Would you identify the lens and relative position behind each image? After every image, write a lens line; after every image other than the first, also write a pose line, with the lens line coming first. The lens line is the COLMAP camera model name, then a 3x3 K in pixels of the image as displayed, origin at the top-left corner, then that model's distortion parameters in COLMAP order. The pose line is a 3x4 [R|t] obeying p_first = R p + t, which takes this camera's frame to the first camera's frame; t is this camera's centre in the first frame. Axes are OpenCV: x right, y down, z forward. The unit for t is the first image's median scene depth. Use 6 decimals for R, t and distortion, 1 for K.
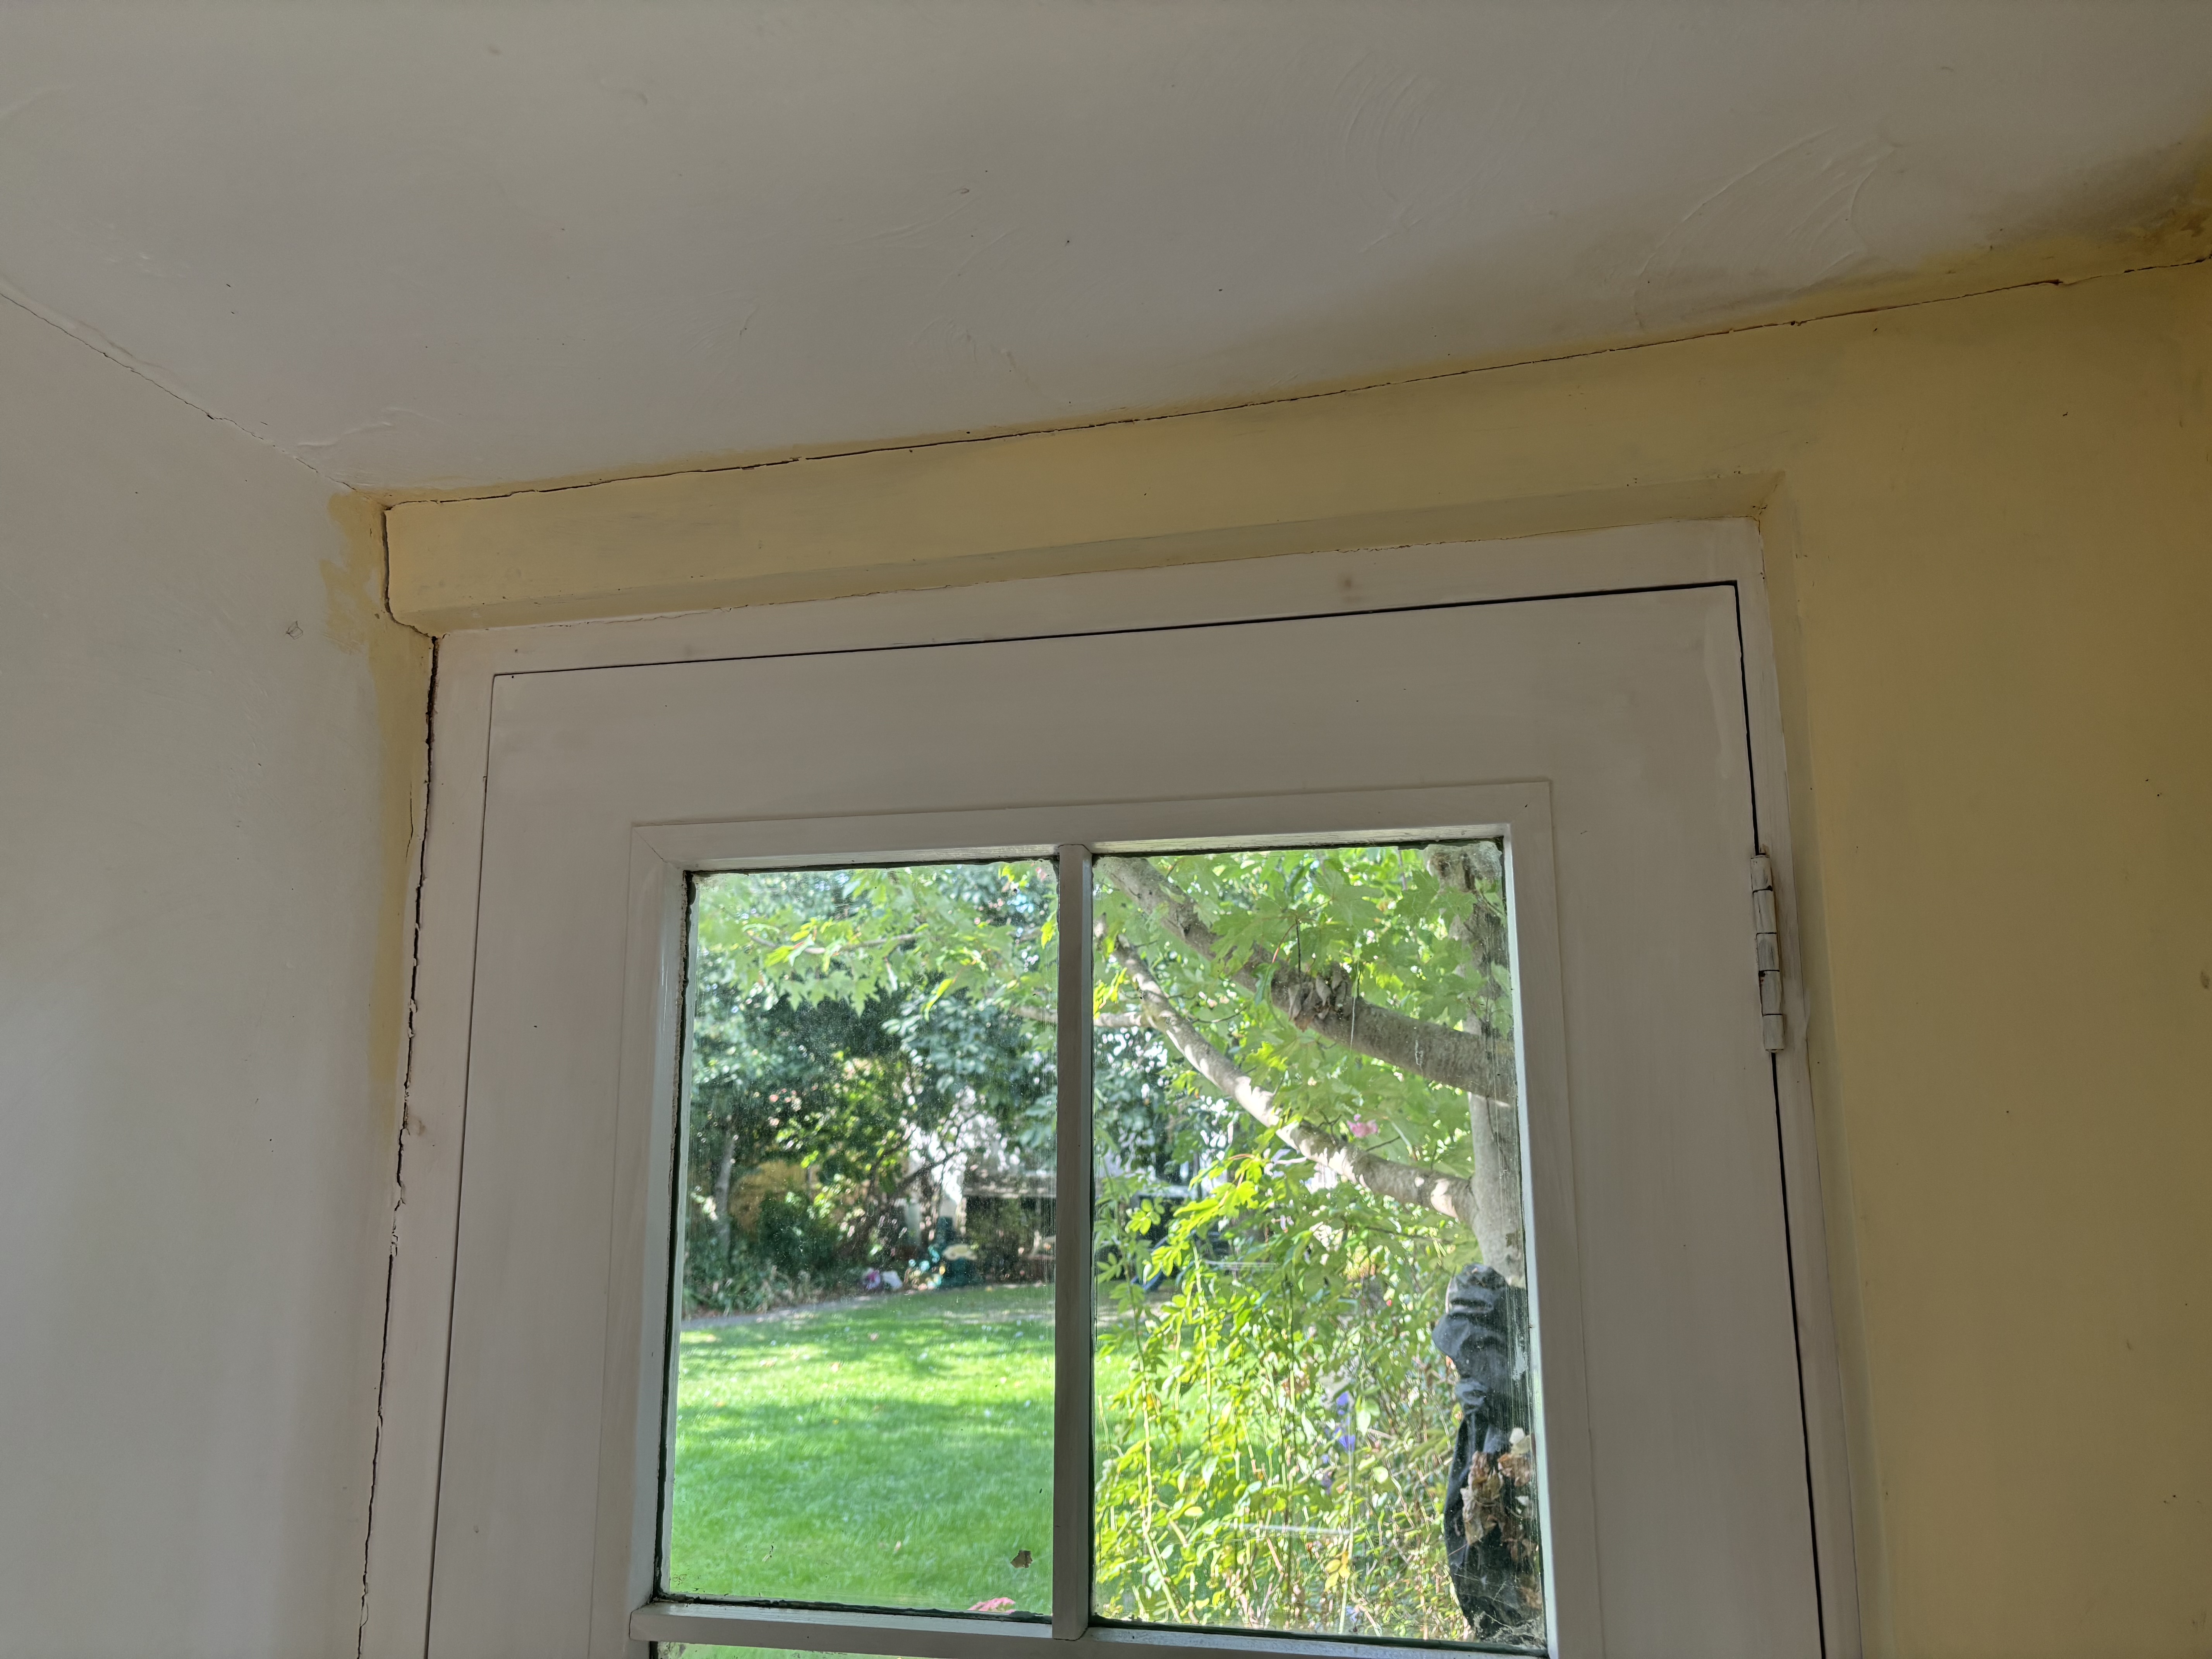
lens RADIAL K [[1678.2, 0, 1106.0], [0, 1678.2, 829.5], [0, 0, 1]] dist [0.003417, 0.000970]
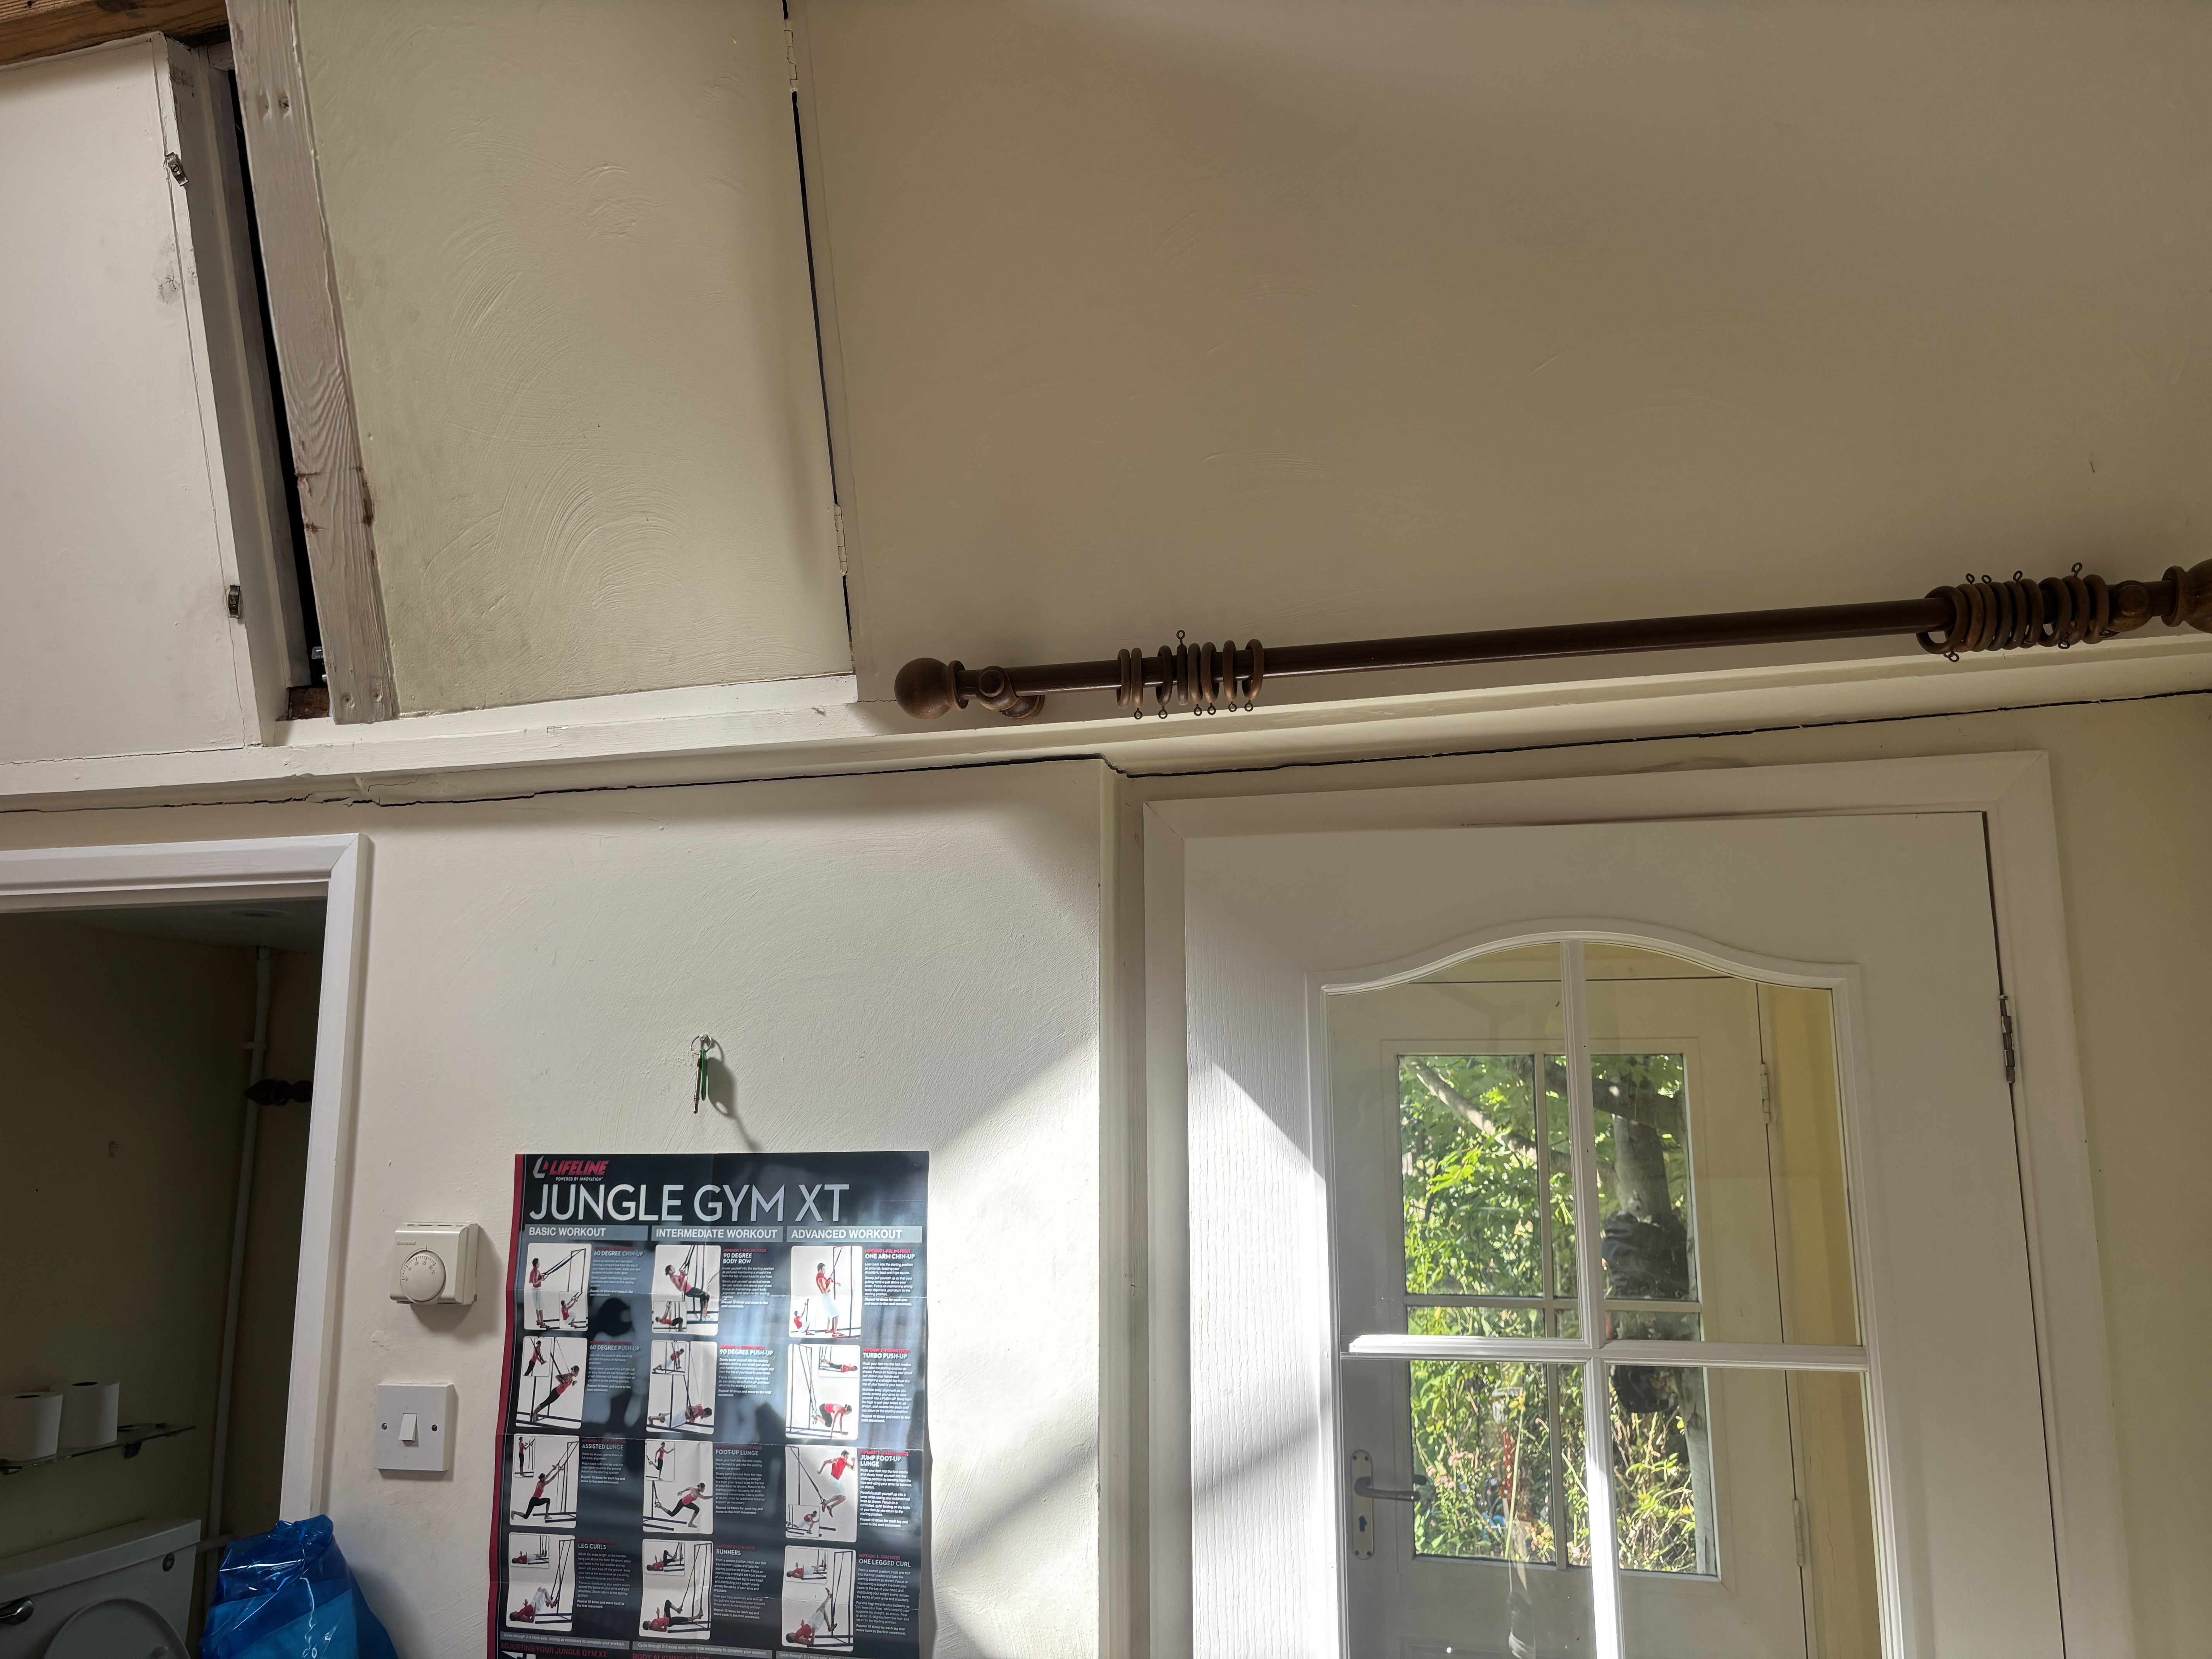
lens RADIAL K [[1678.2, 0, 1106.0], [0, 1678.2, 829.5], [0, 0, 1]] dist [0.003417, 0.000970]
pose [[0.999741, 0.002700, -0.022591, -0.296832], [-0.002551, 0.999975, 0.006611, -0.165940], [0.022609, -0.006551, 0.999723, -0.833164]]
